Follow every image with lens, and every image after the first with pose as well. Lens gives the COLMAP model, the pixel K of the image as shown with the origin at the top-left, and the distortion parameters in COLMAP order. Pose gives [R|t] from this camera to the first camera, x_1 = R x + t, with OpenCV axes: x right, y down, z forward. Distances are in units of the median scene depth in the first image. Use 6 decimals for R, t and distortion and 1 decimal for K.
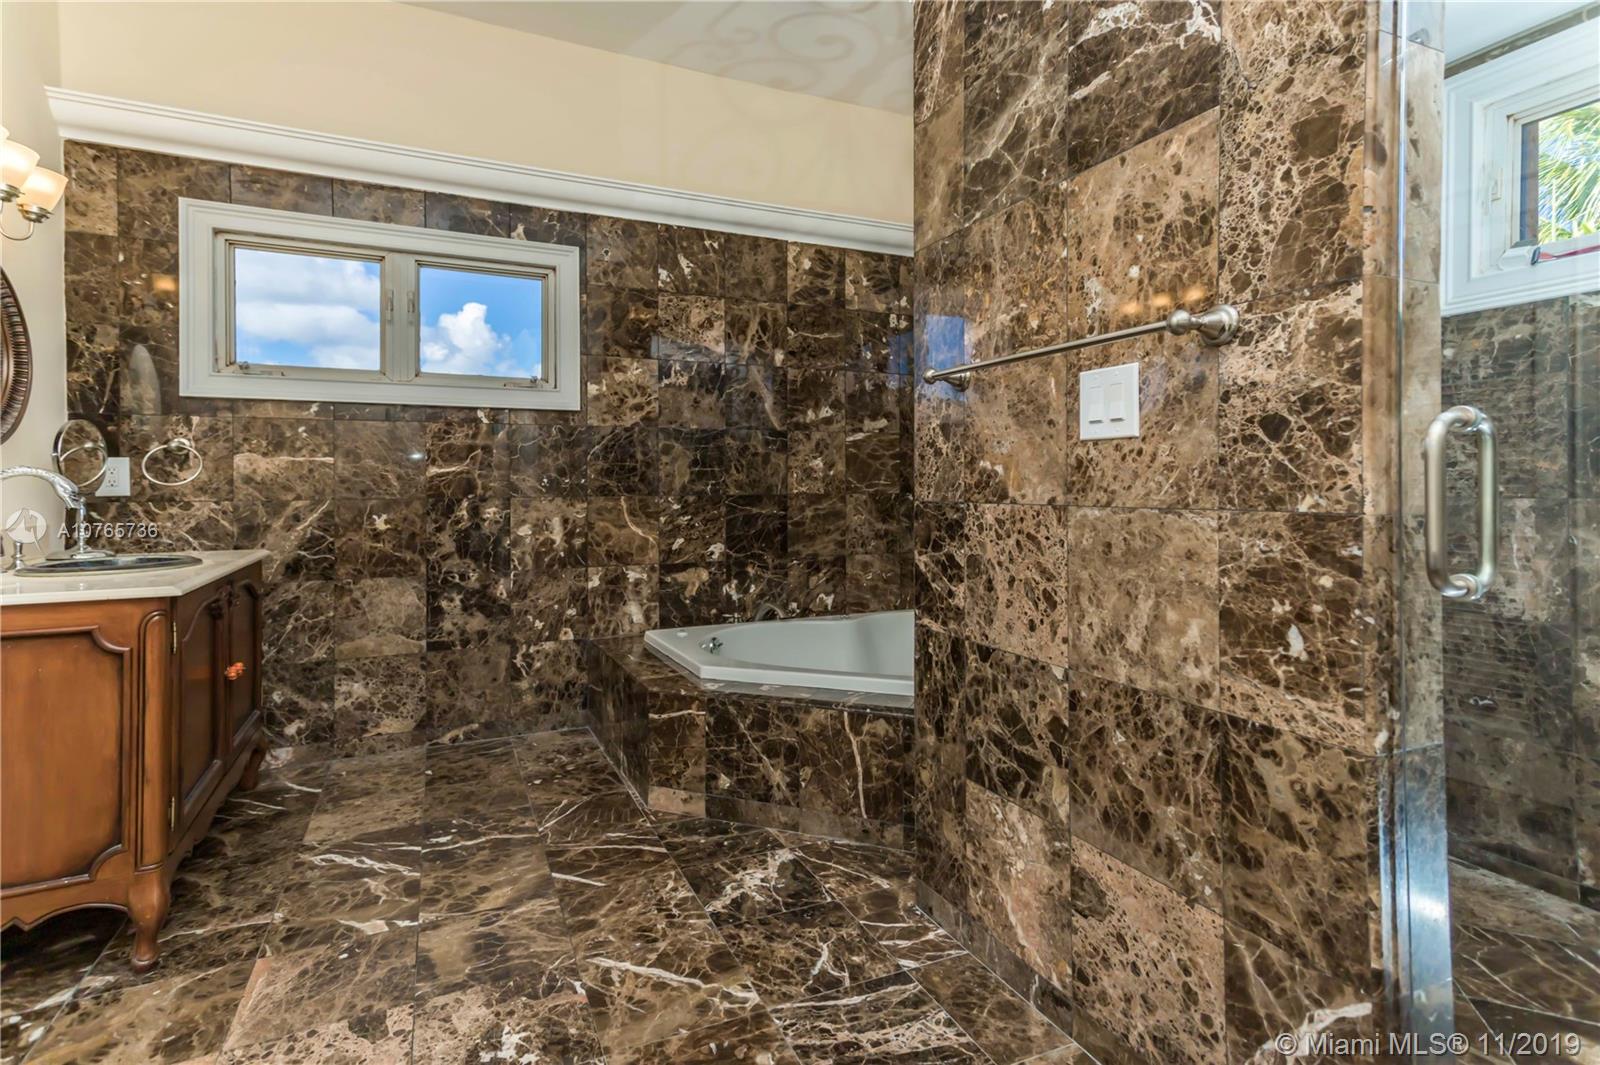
lens RADIAL K [[834.6, 0, 799.2], [0, 834.6, 486.5], [0, 0, 1]] dist [0.025489, 0.002346]
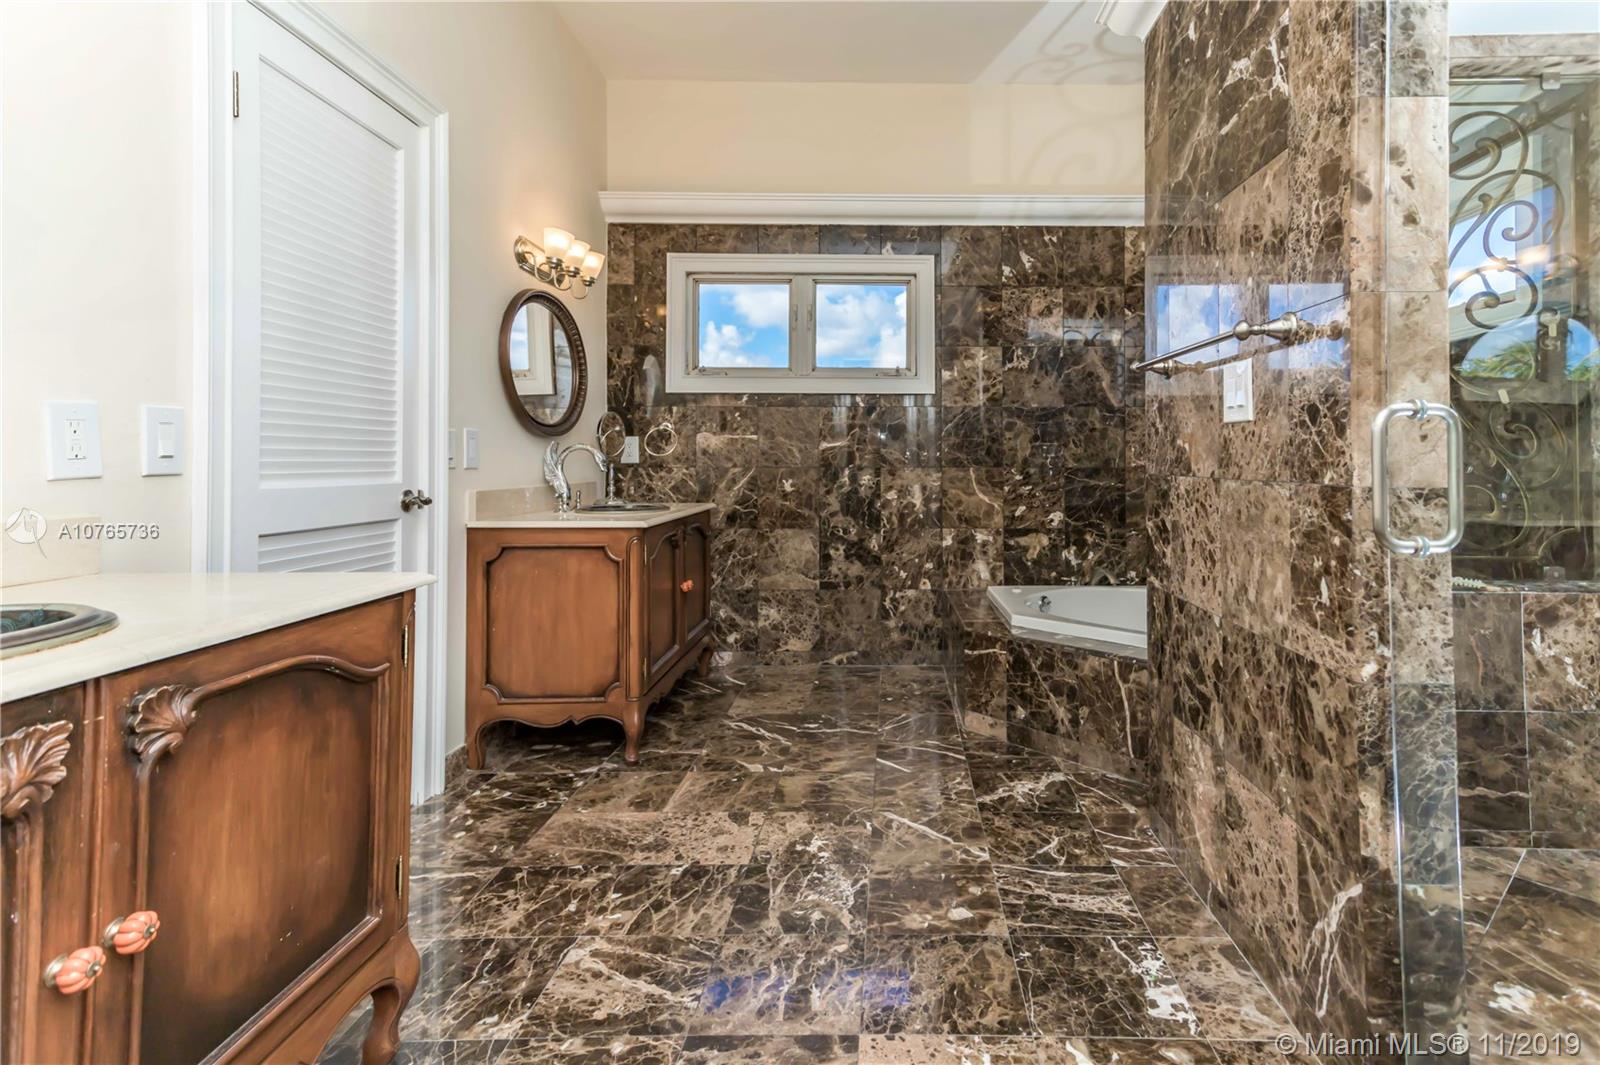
lens RADIAL K [[799.7, 0, 802.8], [0, 799.7, 457.0], [0, 0, 1]] dist [0.002406, 0.000704]
pose [[0.885300, 0.005596, -0.464987, 0.185598], [-0.006518, 0.999979, -0.000375, -0.001444], [0.464975, 0.003363, 0.885318, -0.151075]]
